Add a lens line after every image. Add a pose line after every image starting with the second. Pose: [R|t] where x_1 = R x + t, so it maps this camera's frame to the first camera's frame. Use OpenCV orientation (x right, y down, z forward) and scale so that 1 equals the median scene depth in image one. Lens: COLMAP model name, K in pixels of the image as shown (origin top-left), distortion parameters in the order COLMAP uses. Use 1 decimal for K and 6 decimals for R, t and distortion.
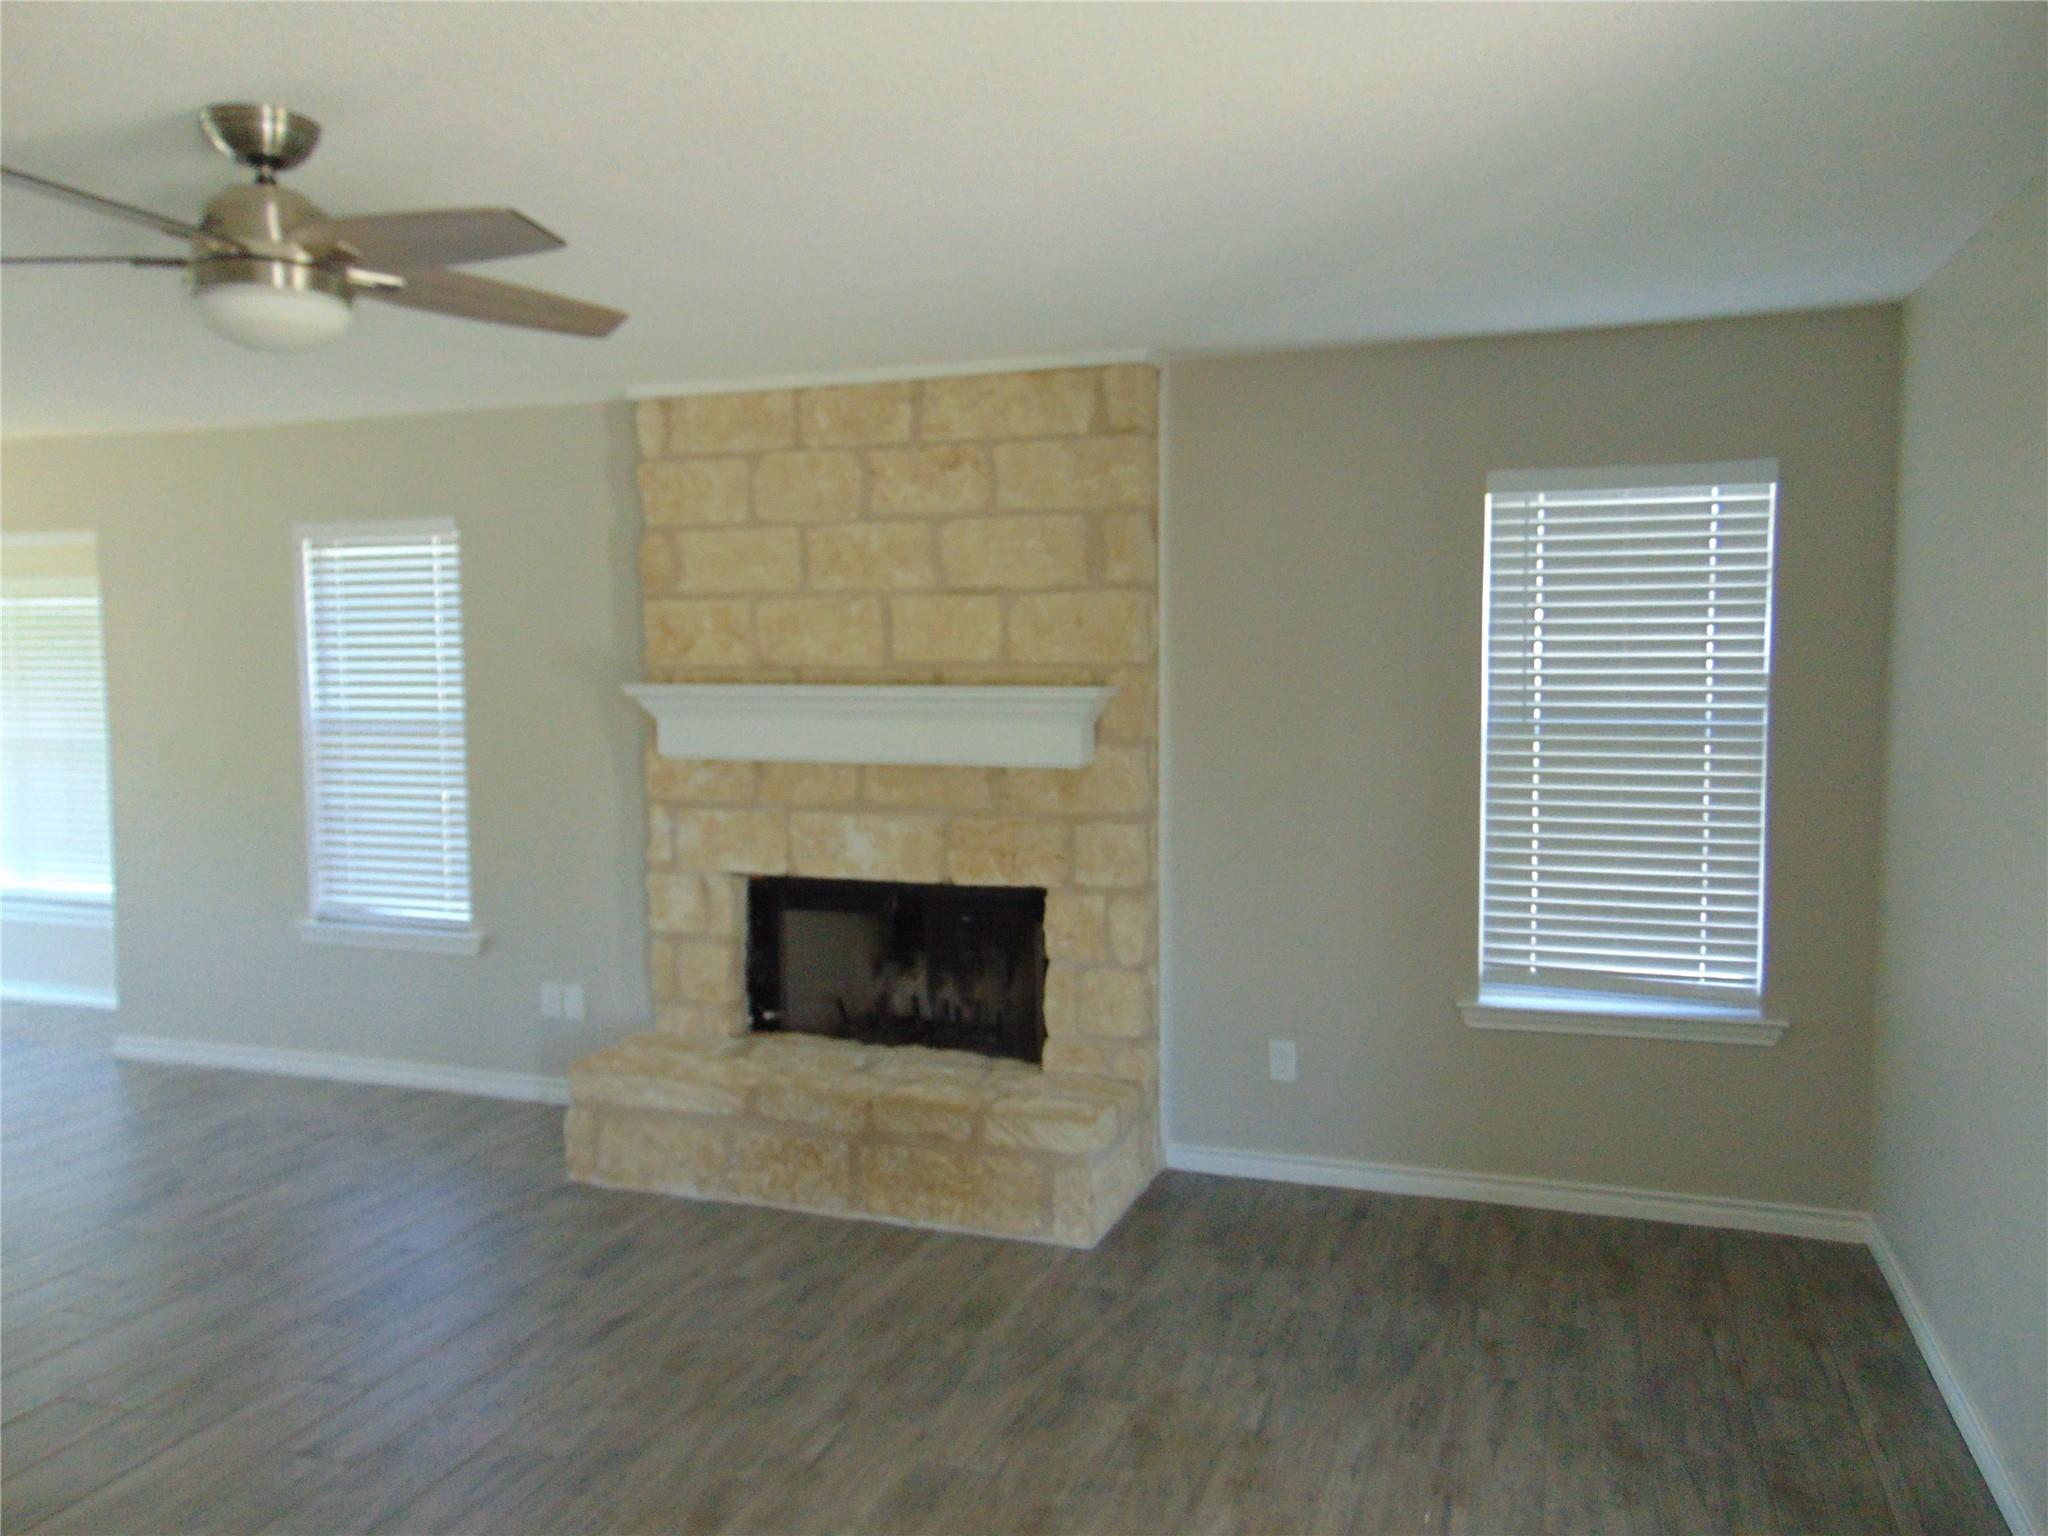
lens RADIAL K [[1529.3, 0, 1029.9], [0, 1529.3, 782.1], [0, 0, 1]] dist [-0.035380, 0.091573]
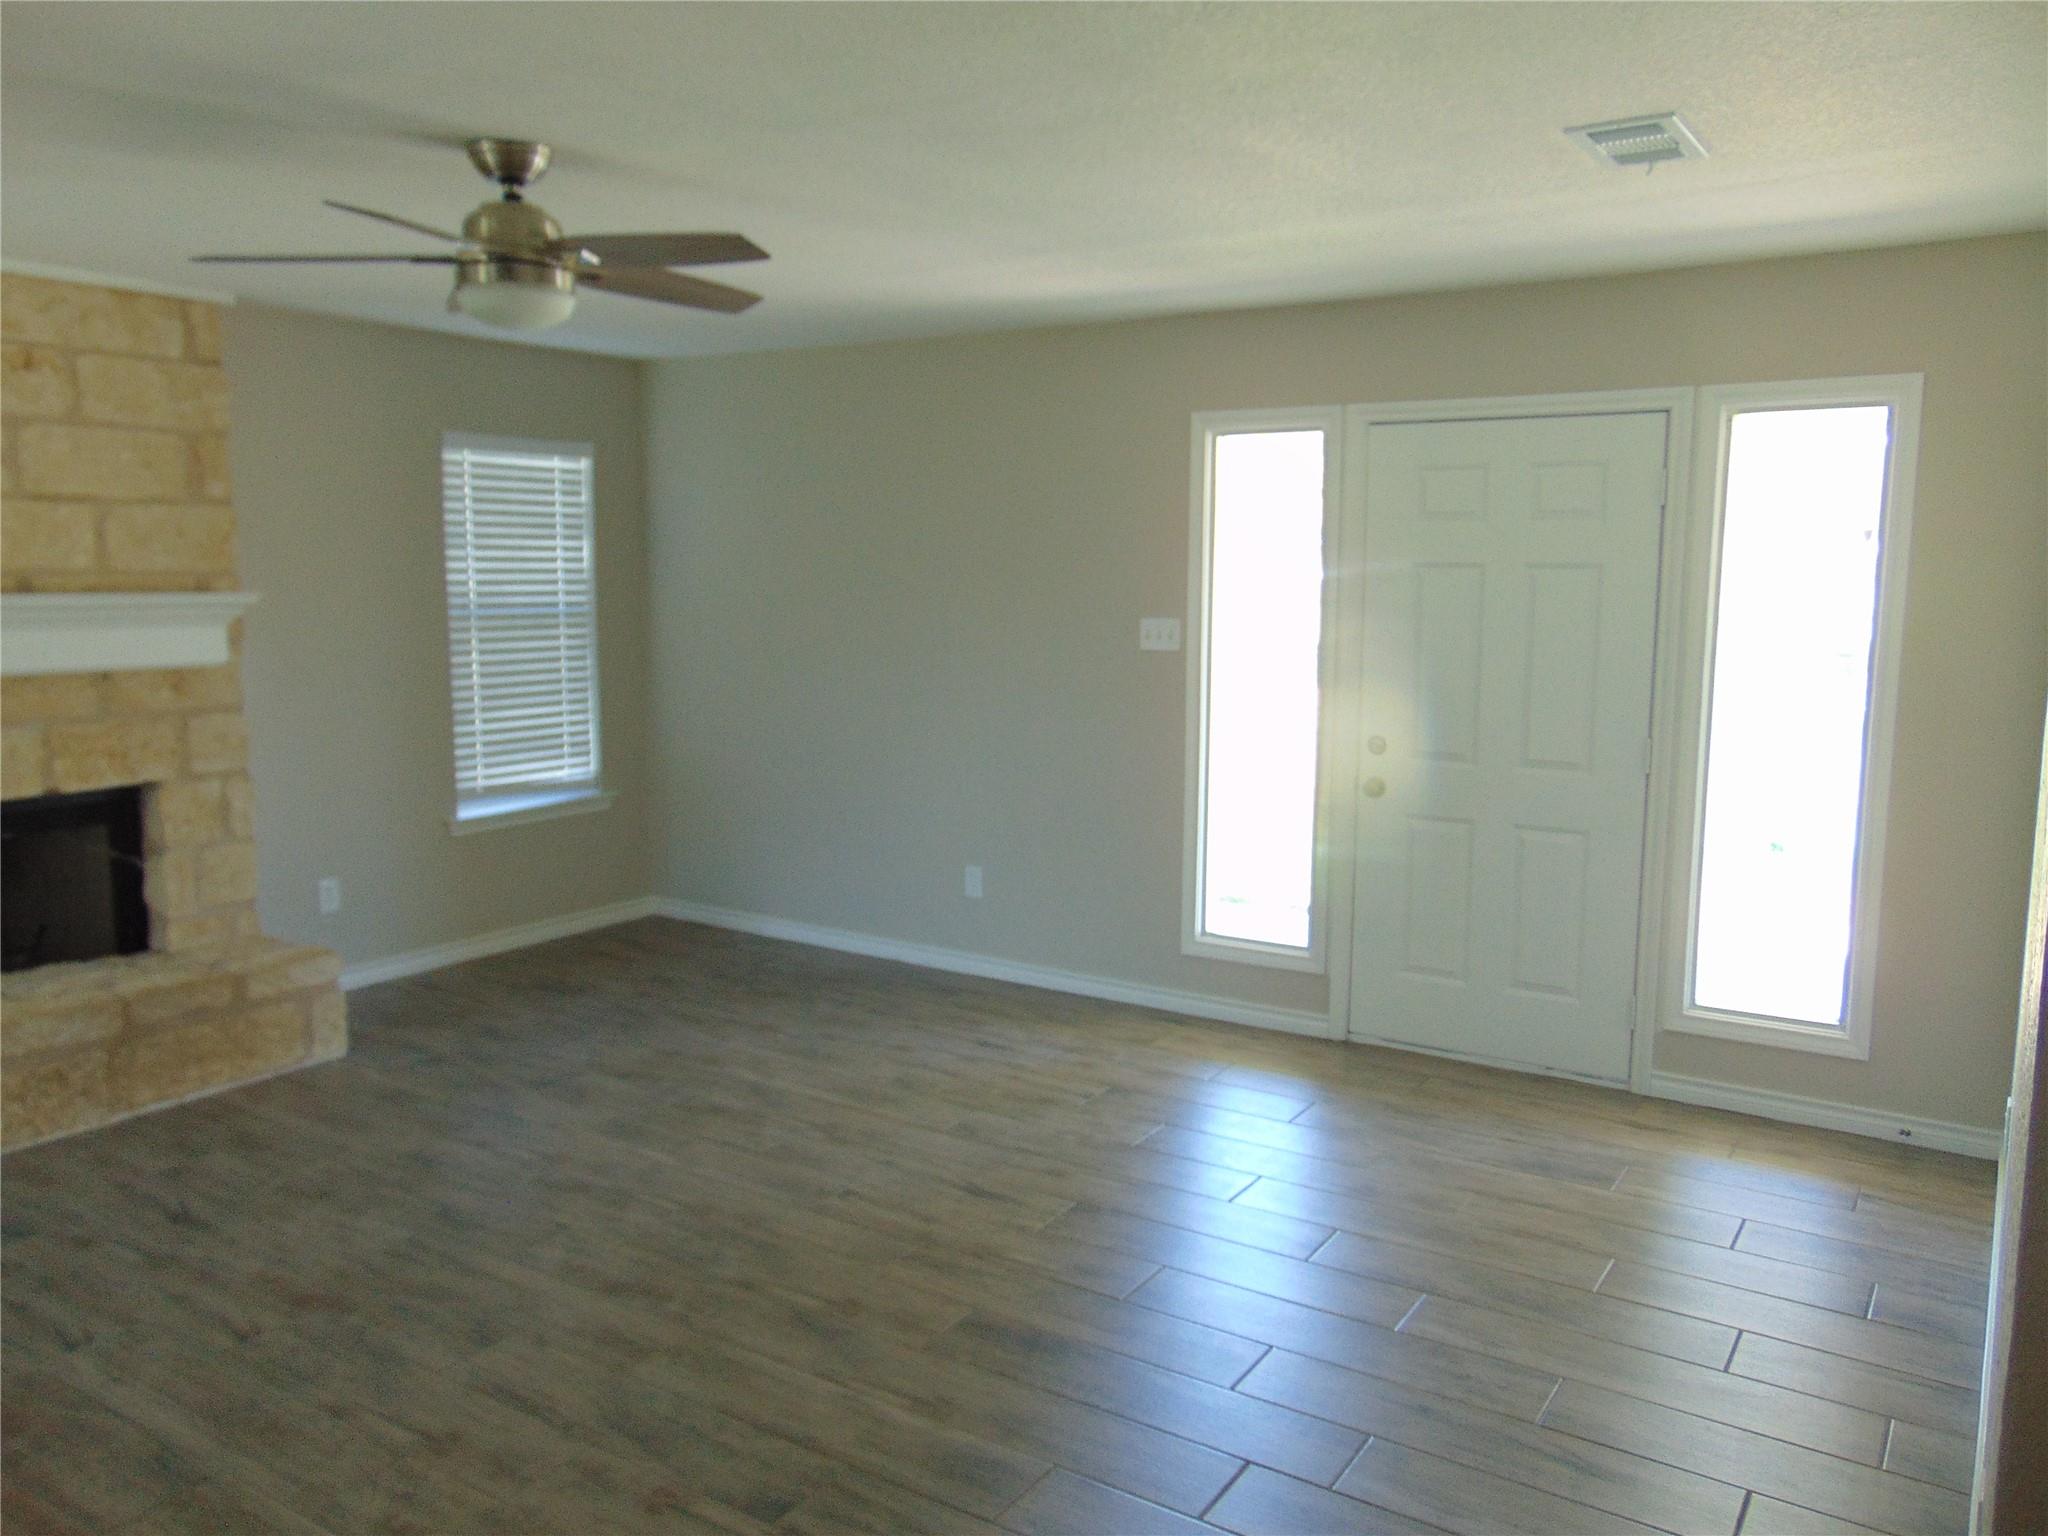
lens RADIAL K [[1539.1, 0, 1024.0], [0, 1539.1, 768.0], [0, 0, 1]] dist [-0.031575, 0.085736]
pose [[0.248633, -0.122377, 0.960836, -0.920524], [0.073467, 0.991512, 0.107273, -0.012056], [-0.965807, 0.043918, 0.255513, 0.146785]]
